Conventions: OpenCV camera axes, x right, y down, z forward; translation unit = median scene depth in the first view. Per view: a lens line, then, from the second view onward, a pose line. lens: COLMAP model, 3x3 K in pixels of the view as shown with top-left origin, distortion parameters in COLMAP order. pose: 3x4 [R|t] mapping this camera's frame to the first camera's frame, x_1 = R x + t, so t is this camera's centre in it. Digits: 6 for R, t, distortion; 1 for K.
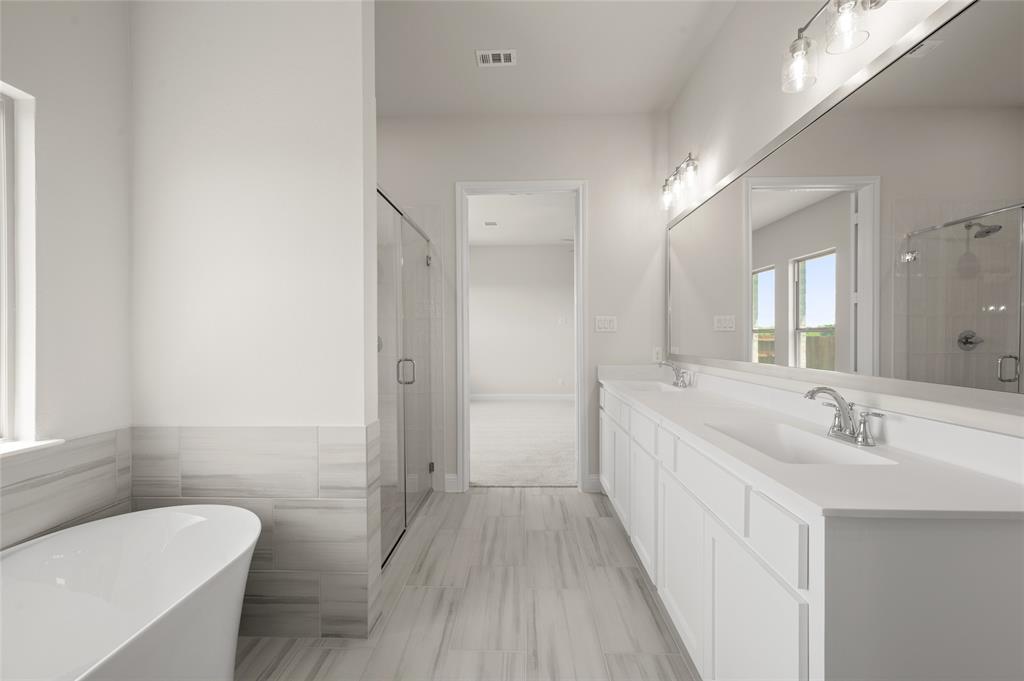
lens RADIAL K [[404.5, 0, 508.0], [0, 404.5, 339.0], [0, 0, 1]] dist [-0.001977, -0.000047]
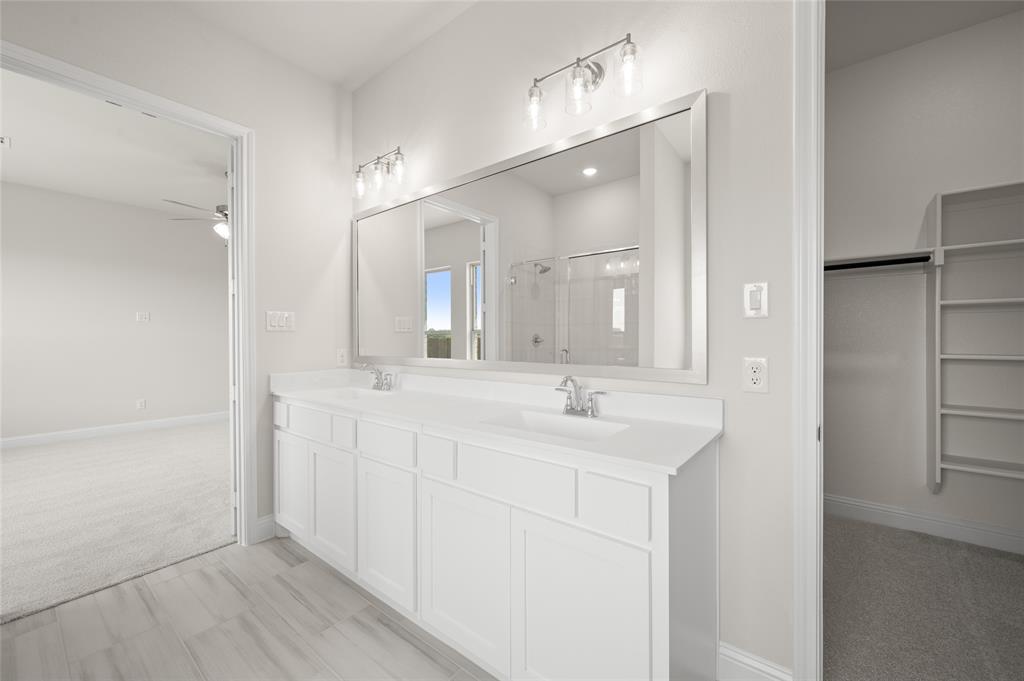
lens RADIAL K [[404.5, 0, 512.3], [0, 404.5, 338.6], [0, 0, 1]] dist [-0.001977, -0.000047]
pose [[0.584759, -0.000502, 0.811207, -0.146096], [0.007073, 0.999965, -0.004480, 0.003954], [-0.811176, 0.008357, 0.584742, 0.181439]]
